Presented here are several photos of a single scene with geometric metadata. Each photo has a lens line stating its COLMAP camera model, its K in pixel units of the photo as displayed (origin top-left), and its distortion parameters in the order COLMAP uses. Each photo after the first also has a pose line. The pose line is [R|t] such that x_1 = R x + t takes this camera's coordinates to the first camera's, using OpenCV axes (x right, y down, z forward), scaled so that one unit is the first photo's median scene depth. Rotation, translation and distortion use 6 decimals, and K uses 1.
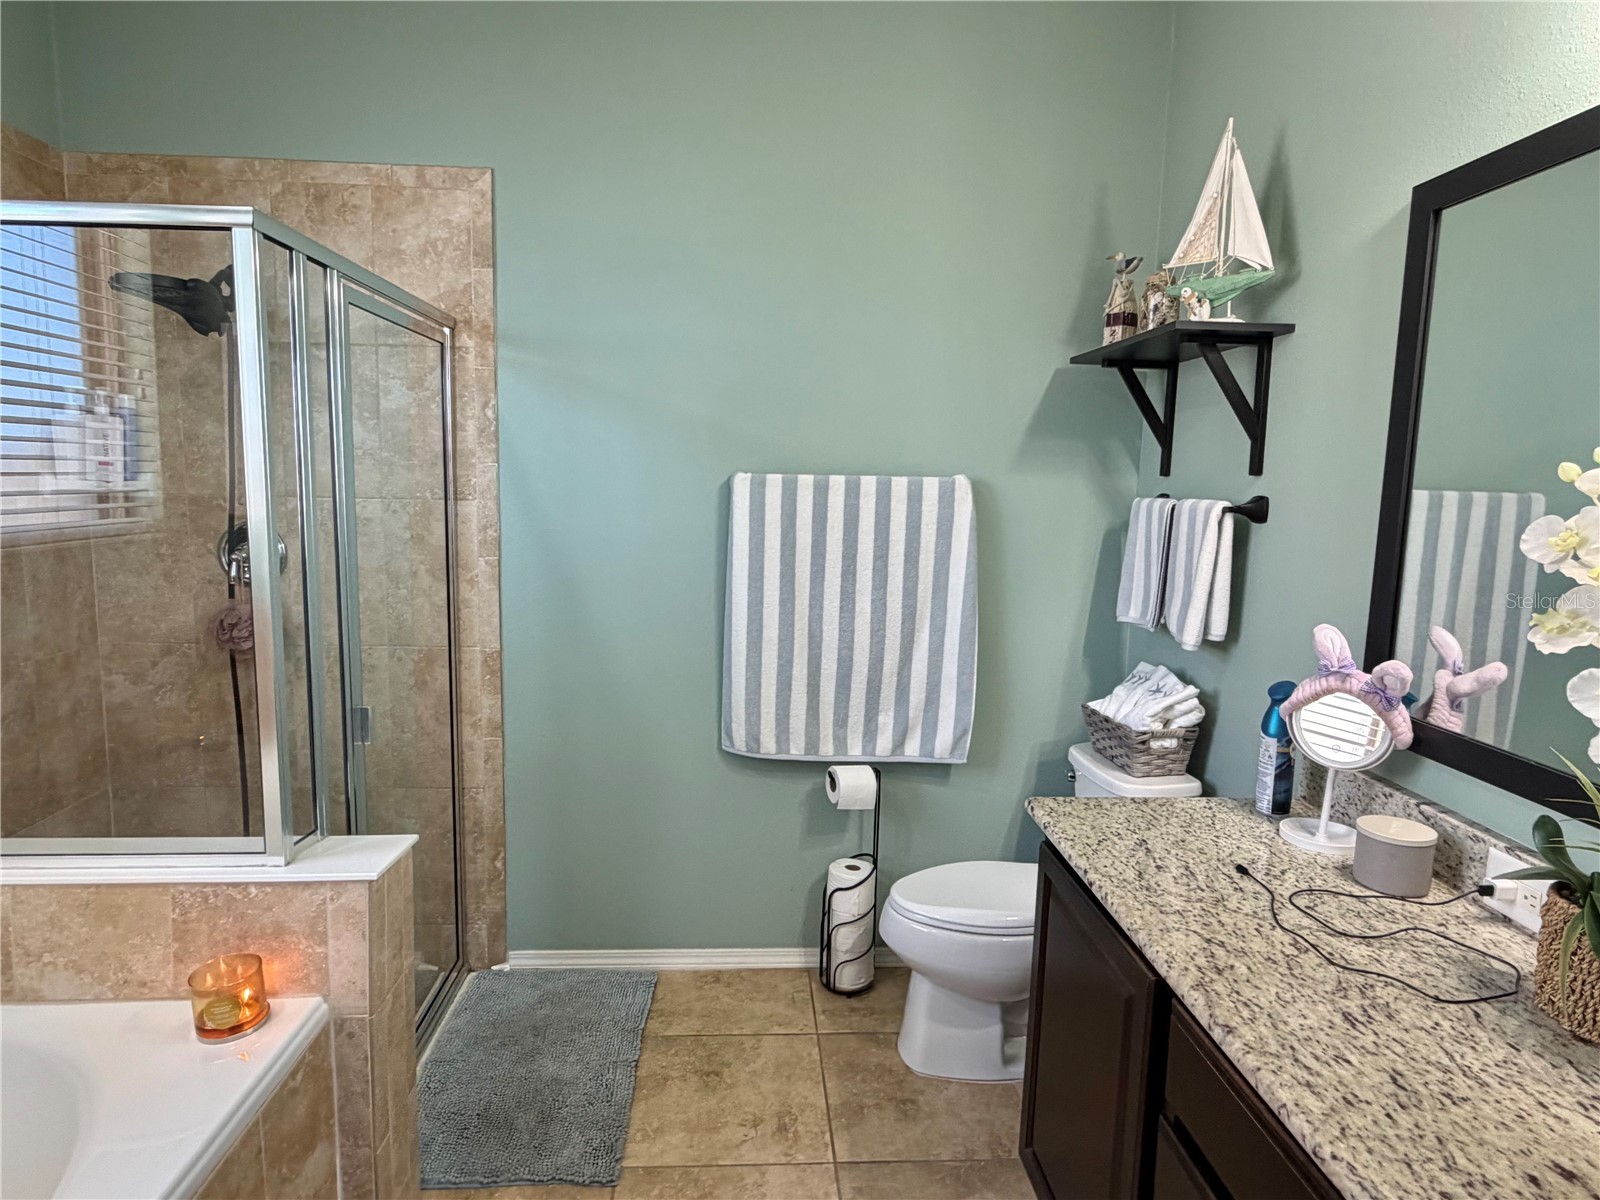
lens RADIAL K [[987.8, 0, 800.0], [0, 987.8, 600.0], [0, 0, 1]] dist [0.002831, 0.000666]
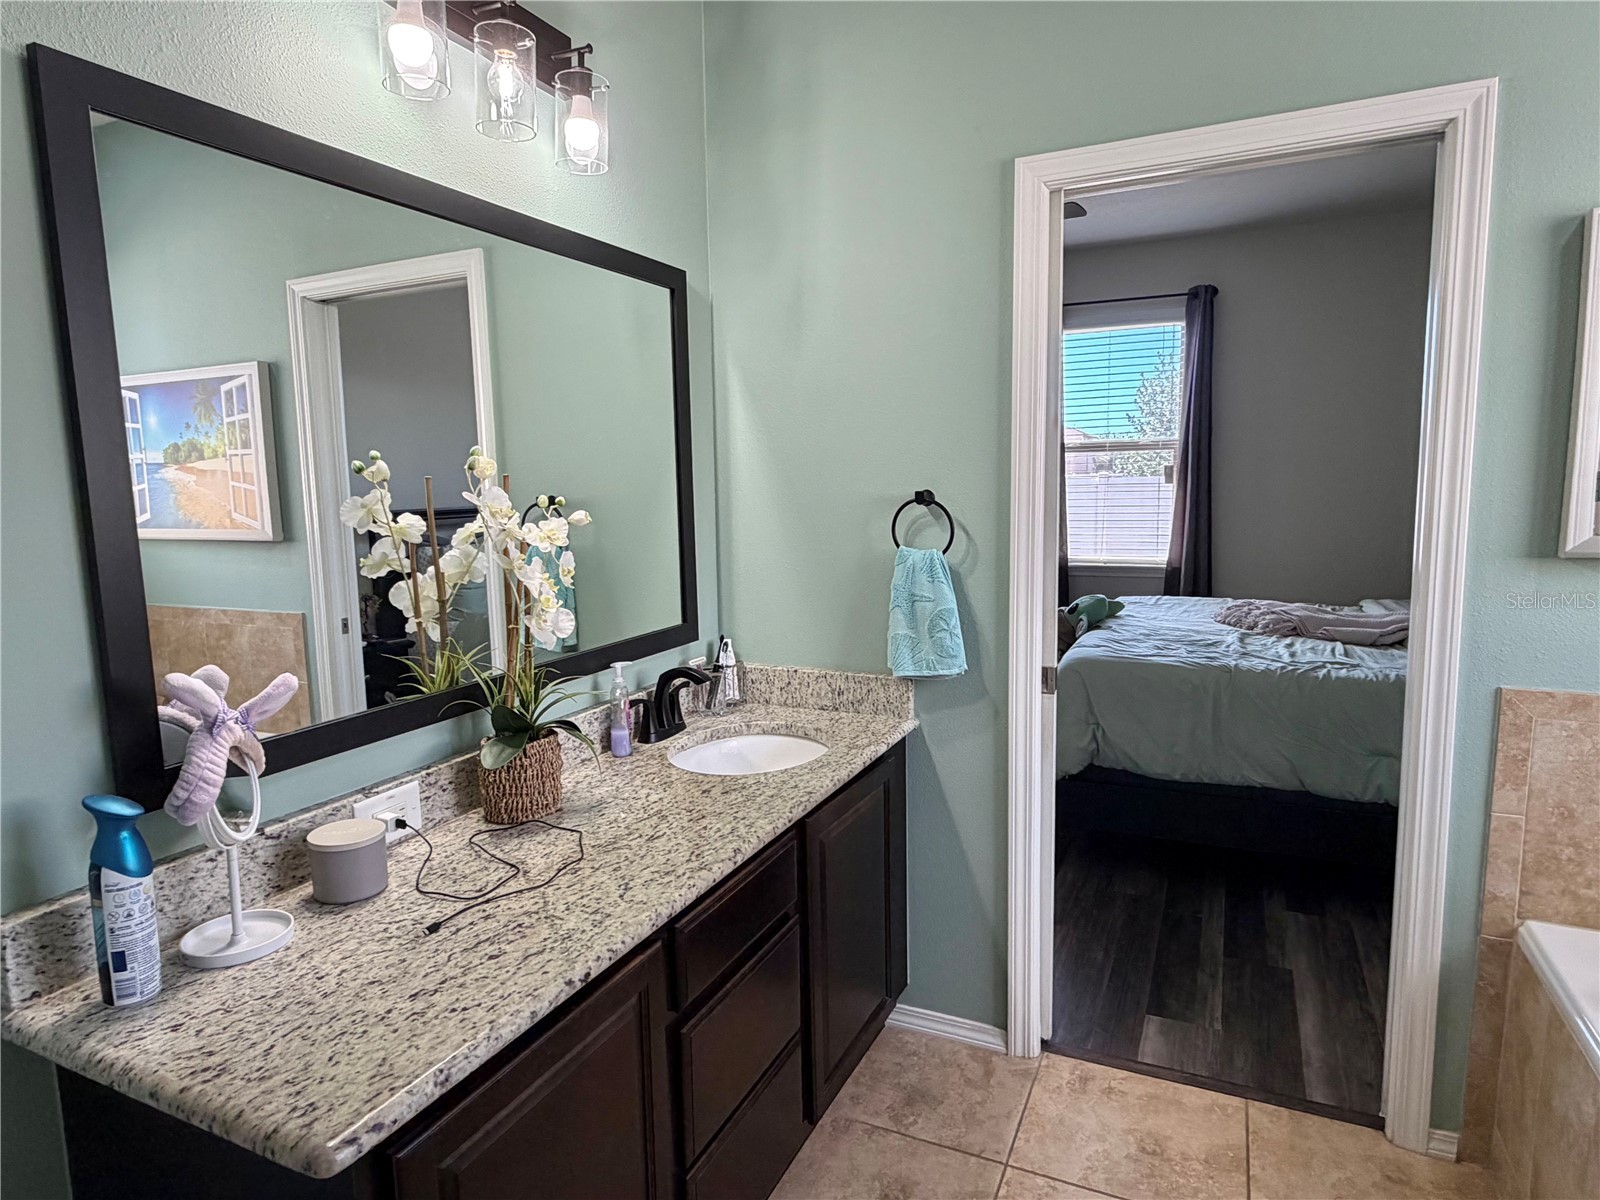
lens RADIAL K [[927.7, 0, 800.0], [0, 927.7, 600.0], [0, 0, 1]] dist [-0.002449, -0.000301]
pose [[-0.878945, -0.059543, 0.473192, -0.196942], [0.068369, 0.966197, 0.248574, -0.183612], [-0.471997, 0.250834, -0.845163, 1.540935]]
